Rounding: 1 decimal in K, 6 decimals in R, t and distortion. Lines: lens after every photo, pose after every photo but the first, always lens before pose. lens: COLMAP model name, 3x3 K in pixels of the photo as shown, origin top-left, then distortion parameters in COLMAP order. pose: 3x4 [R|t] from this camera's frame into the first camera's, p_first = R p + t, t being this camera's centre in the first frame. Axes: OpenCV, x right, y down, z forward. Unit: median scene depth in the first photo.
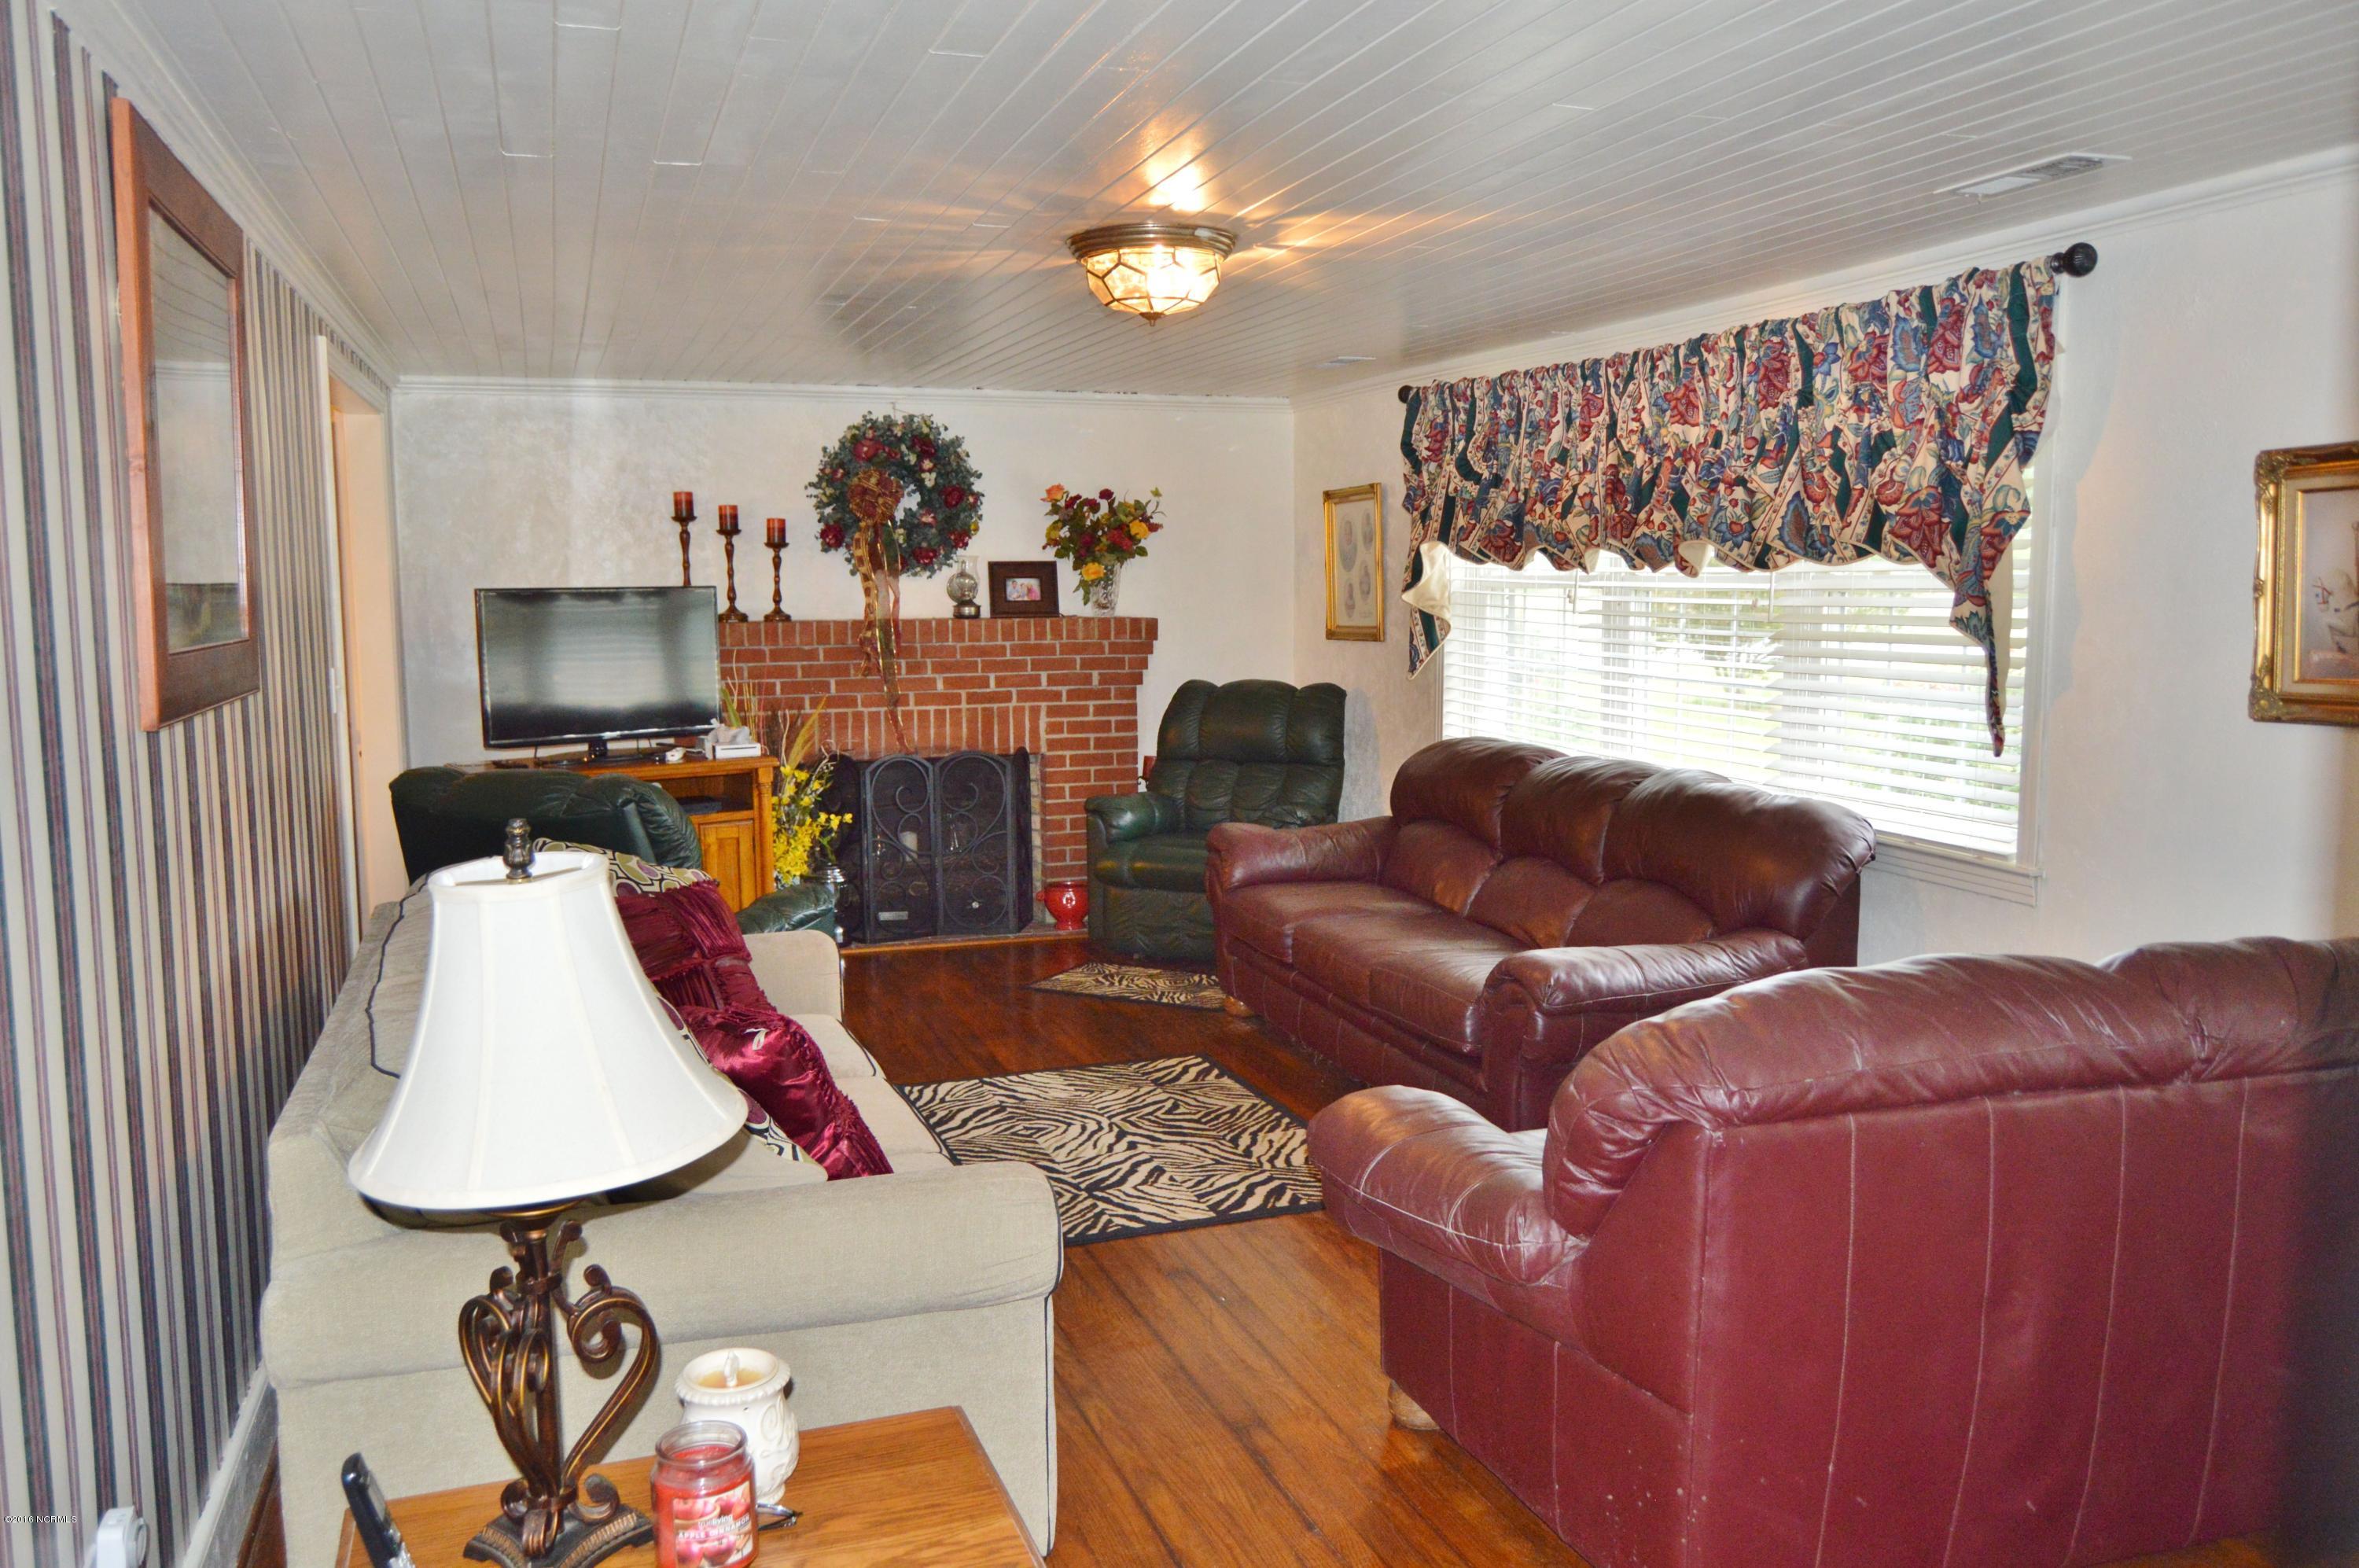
lens RADIAL K [[1857.8, 0, 1176.5], [0, 1857.8, 785.1], [0, 0, 1]] dist [-0.018747, 0.011567]
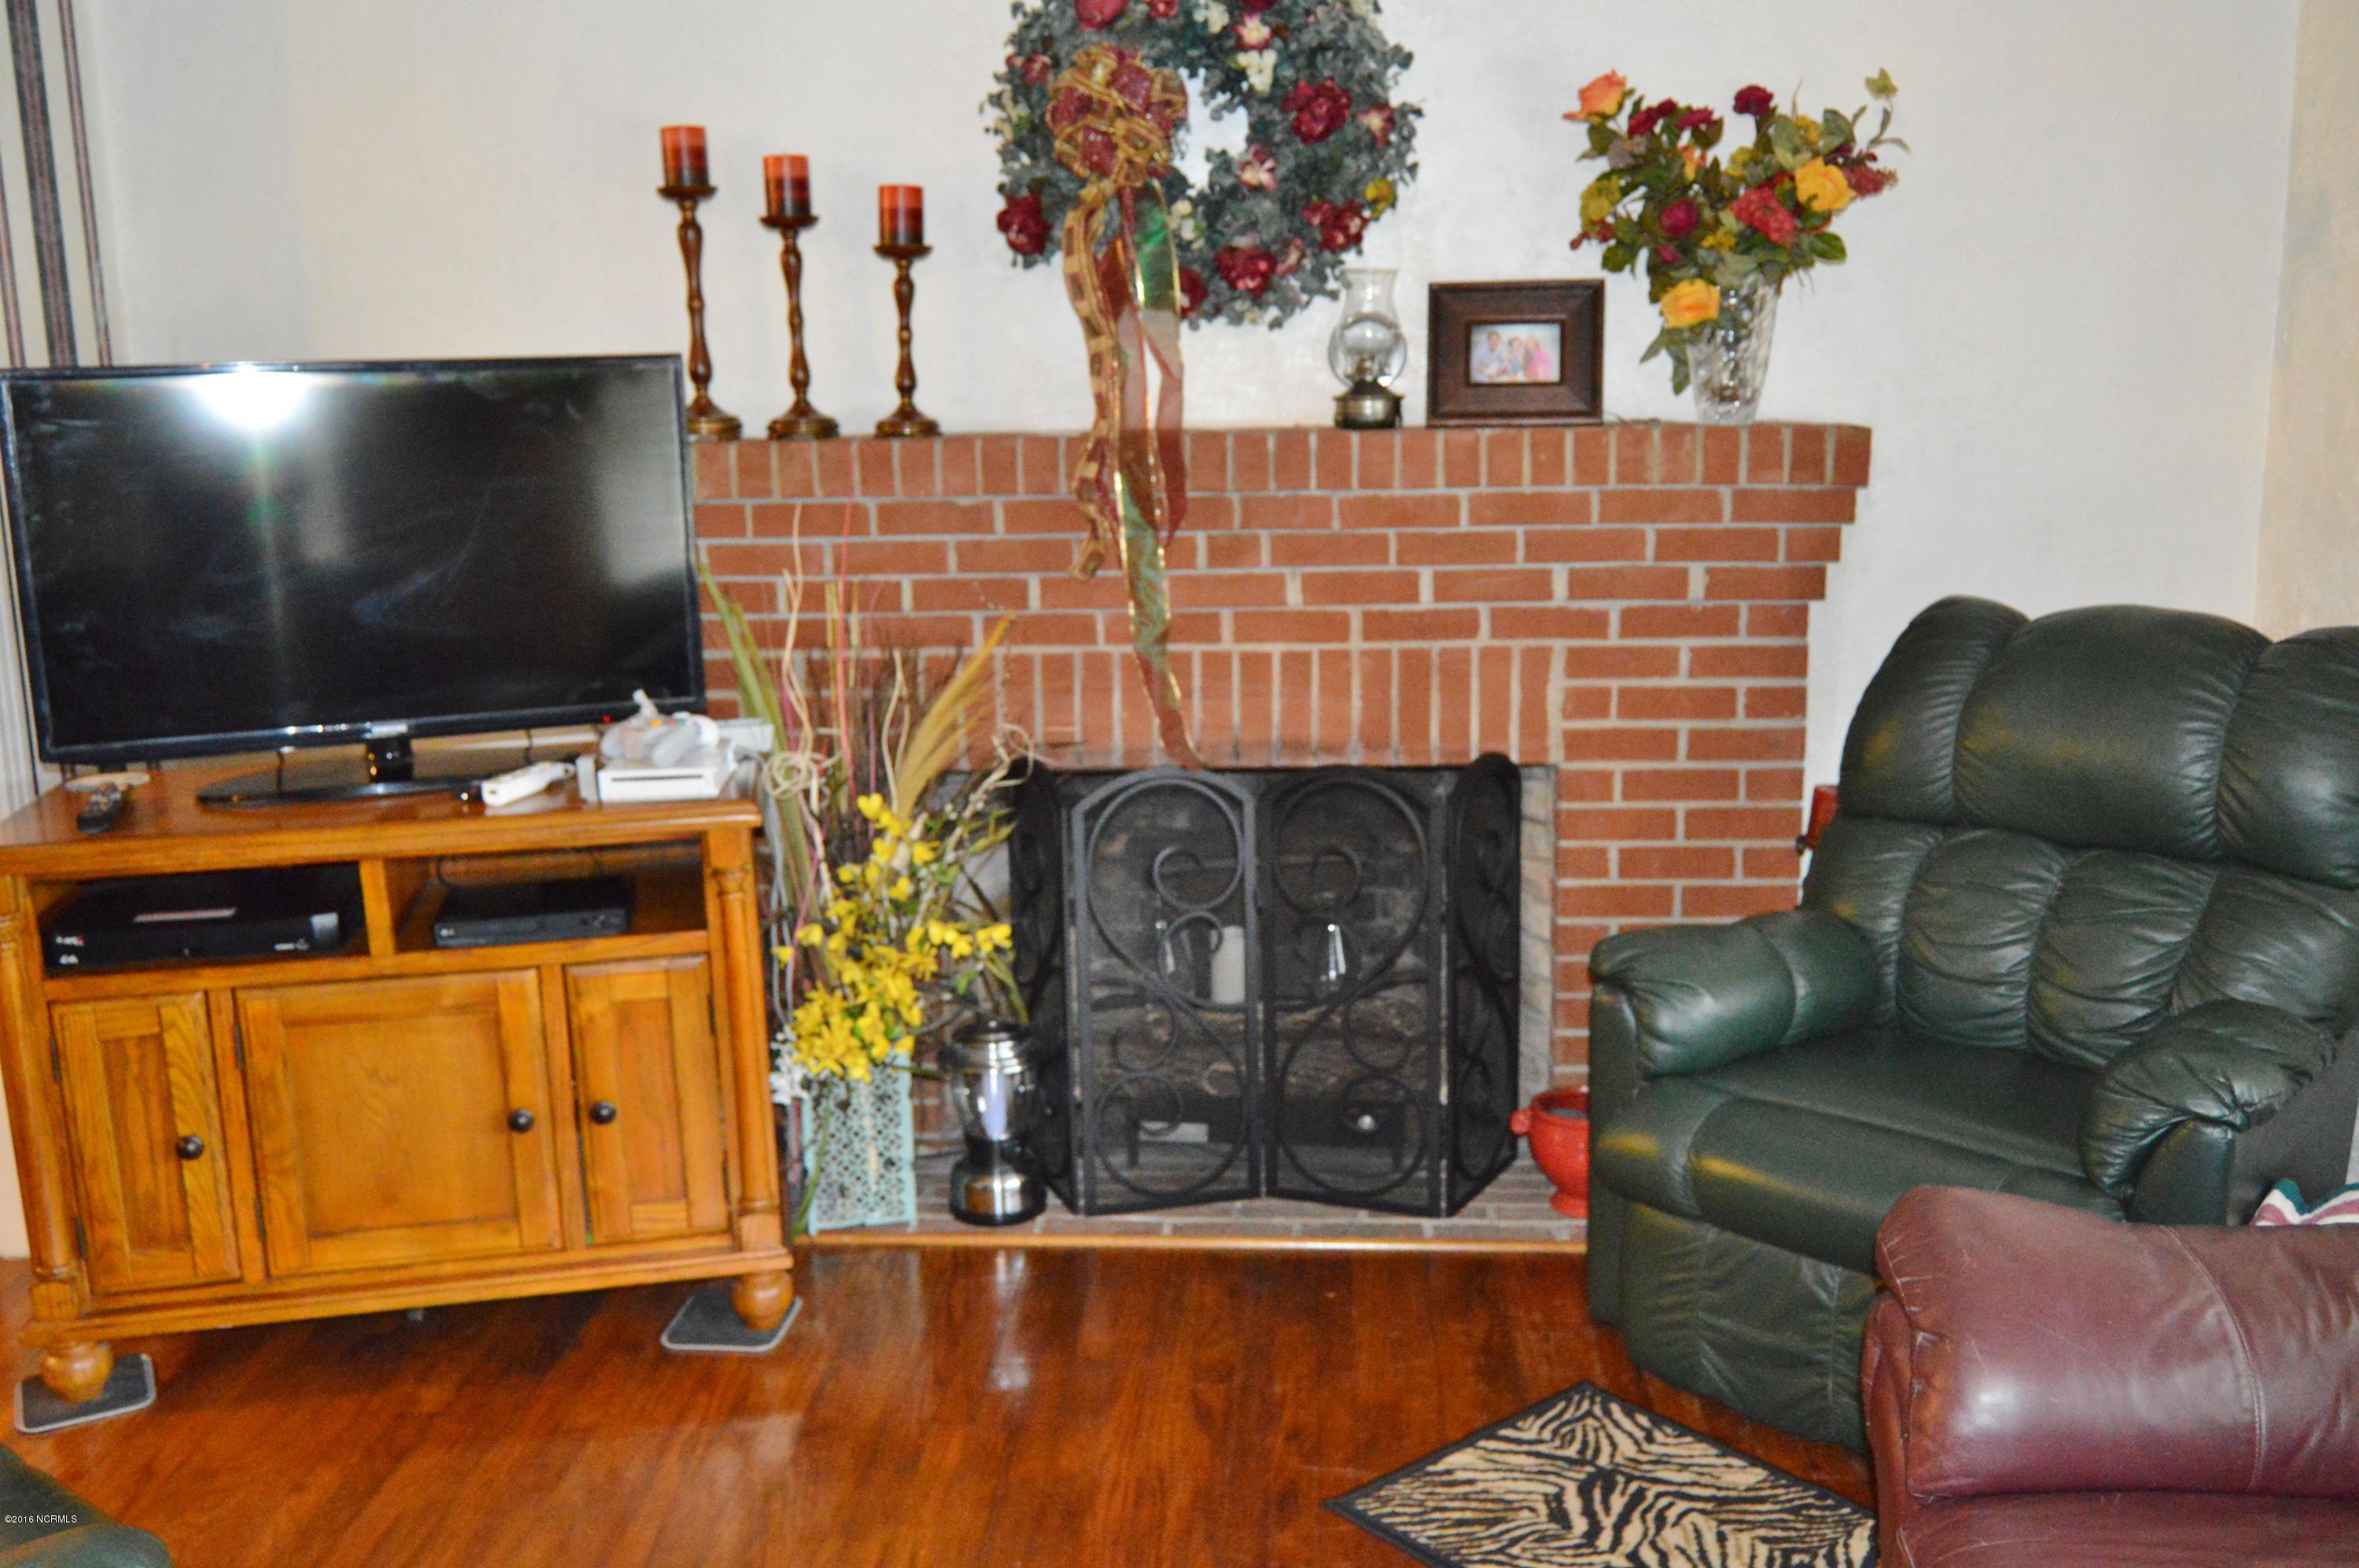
lens RADIAL K [[2180.4, 0, 1178.3], [0, 2180.4, 782.2], [0, 0, 1]] dist [-0.014248, 0.000000]
pose [[0.924887, 0.063190, -0.374955, 0.031062], [-0.029342, 0.995015, 0.095308, -0.057657], [0.379108, -0.077147, 0.922131, 0.548044]]
